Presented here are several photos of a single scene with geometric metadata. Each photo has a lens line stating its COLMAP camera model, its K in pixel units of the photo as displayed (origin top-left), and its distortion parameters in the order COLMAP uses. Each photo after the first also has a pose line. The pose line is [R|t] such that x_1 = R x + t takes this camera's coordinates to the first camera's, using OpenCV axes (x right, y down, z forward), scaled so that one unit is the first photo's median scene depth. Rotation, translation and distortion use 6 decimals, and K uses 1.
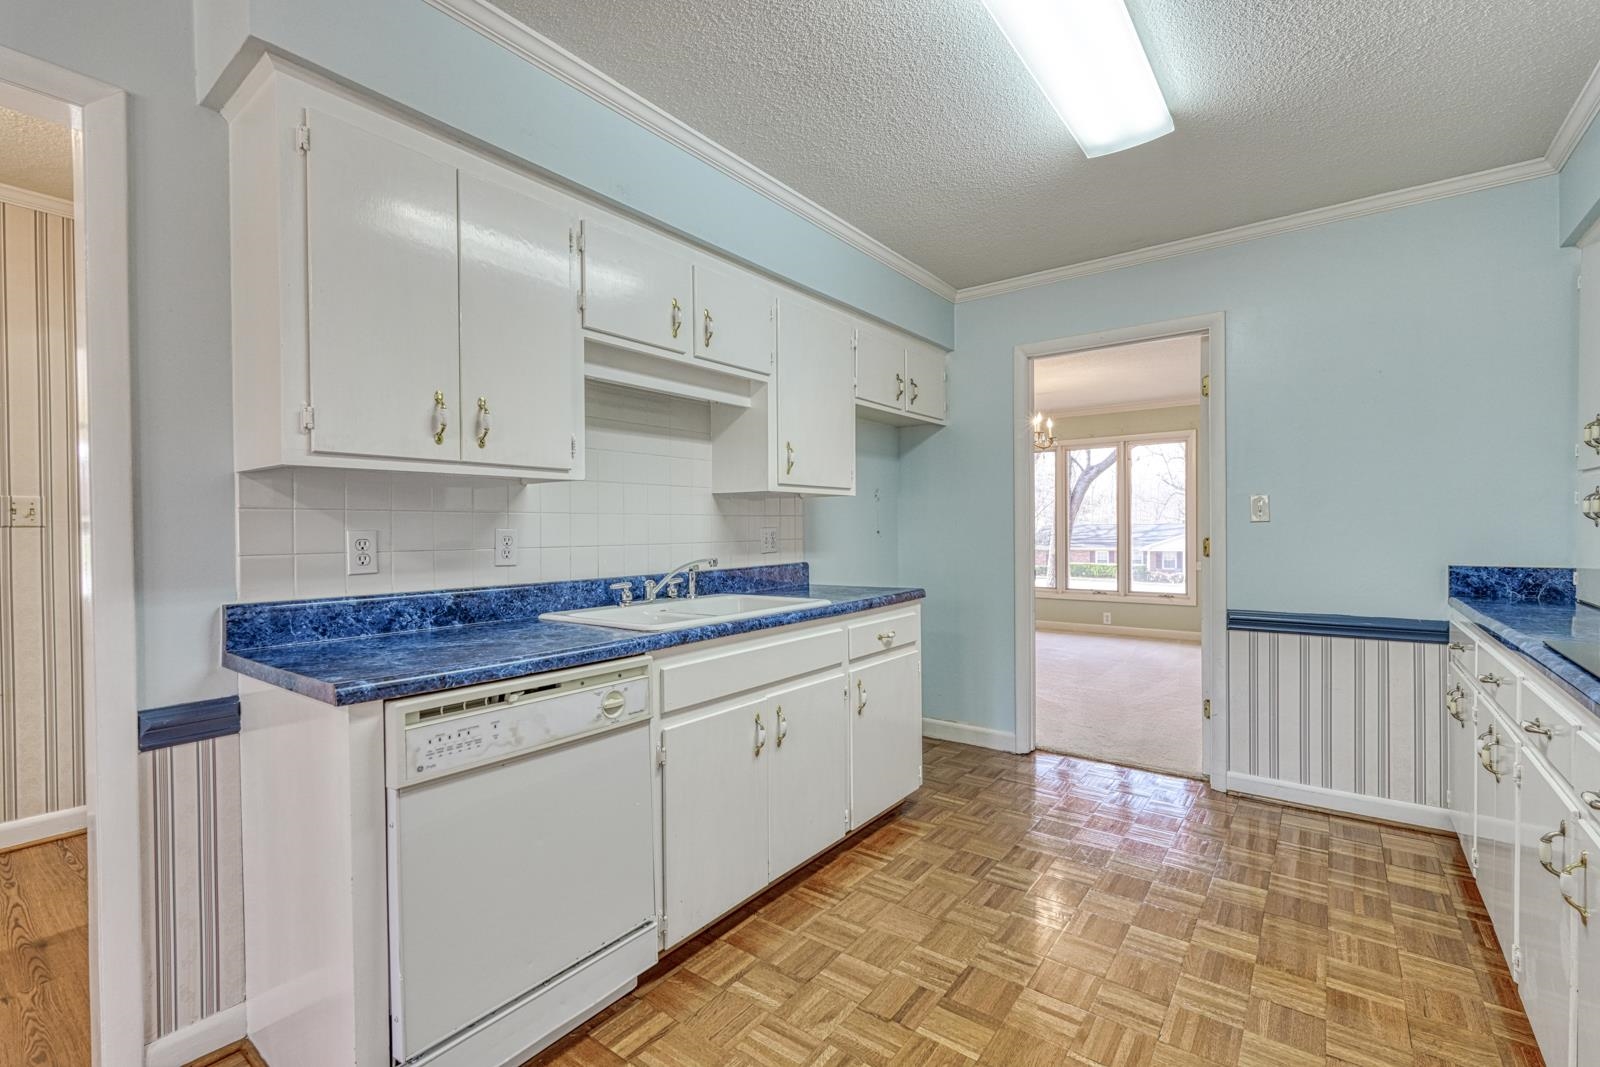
lens RADIAL K [[702.6, 0, 806.4], [0, 702.6, 530.6], [0, 0, 1]] dist [-0.000297, -0.000488]
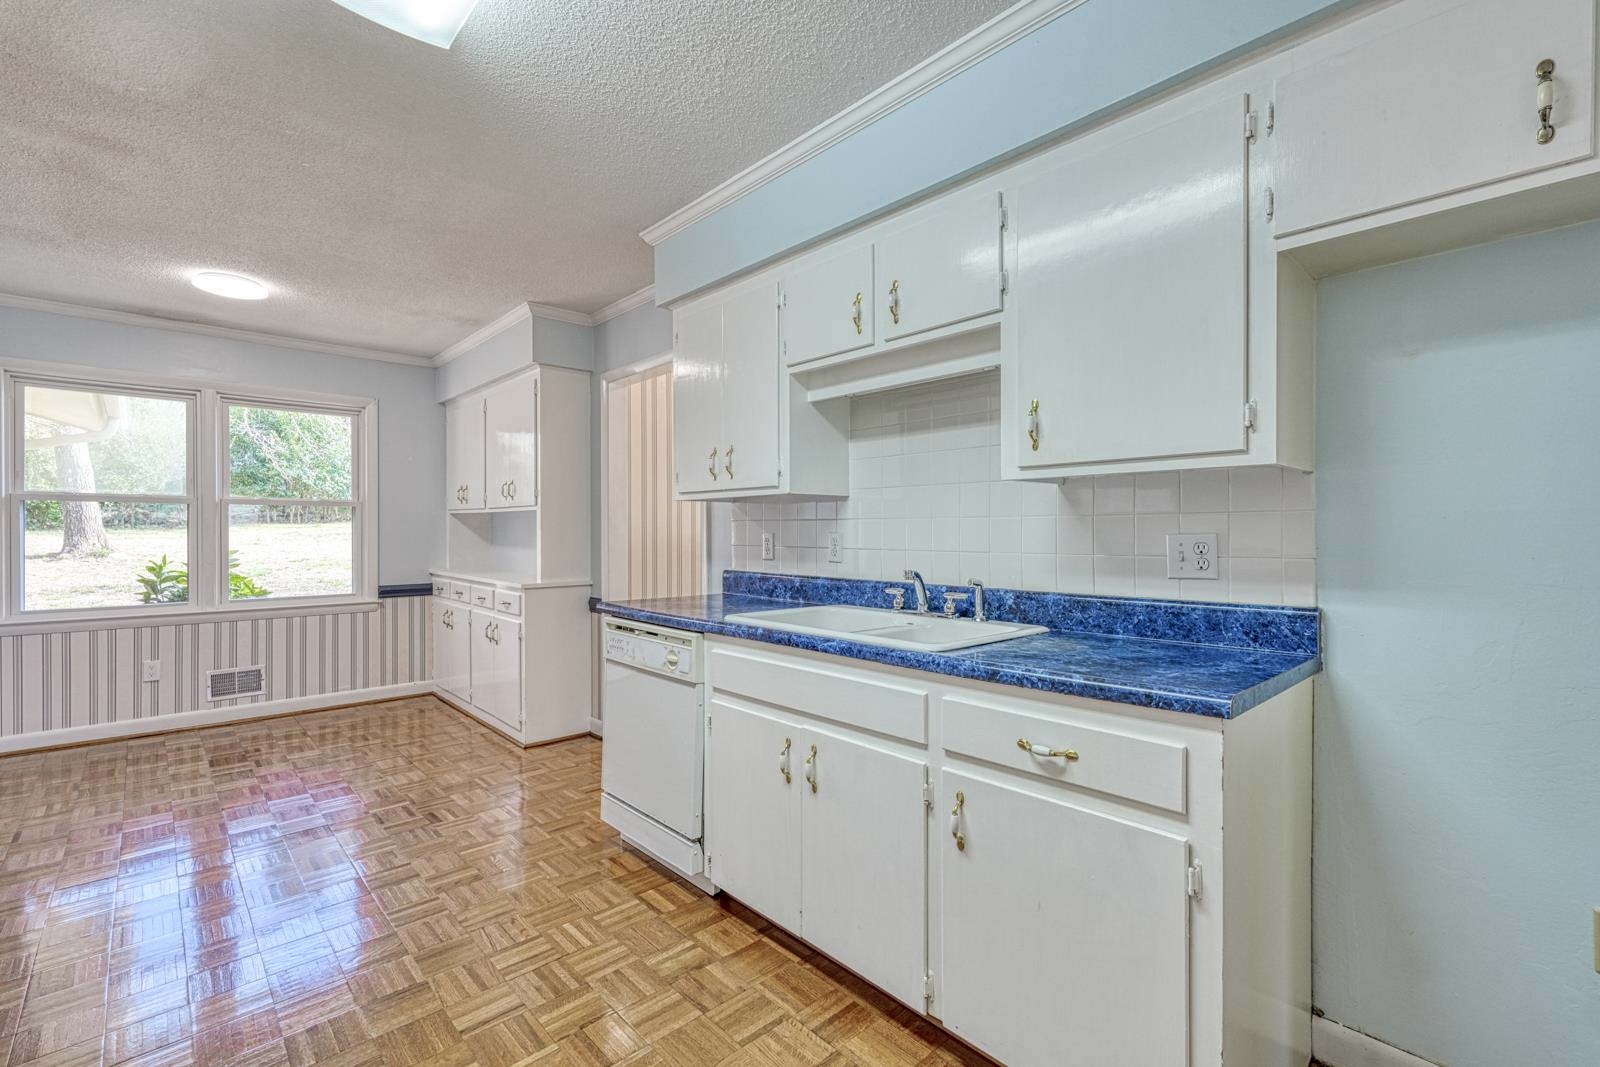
lens RADIAL K [[702.6, 0, 810.8], [0, 702.6, 543.6], [0, 0, 1]] dist [-0.000297, -0.000488]
pose [[-0.165736, 0.019835, -0.985971, 0.679904], [-0.007296, 0.999746, 0.021339, -0.008683], [0.986143, 0.010730, -0.165549, 0.973949]]
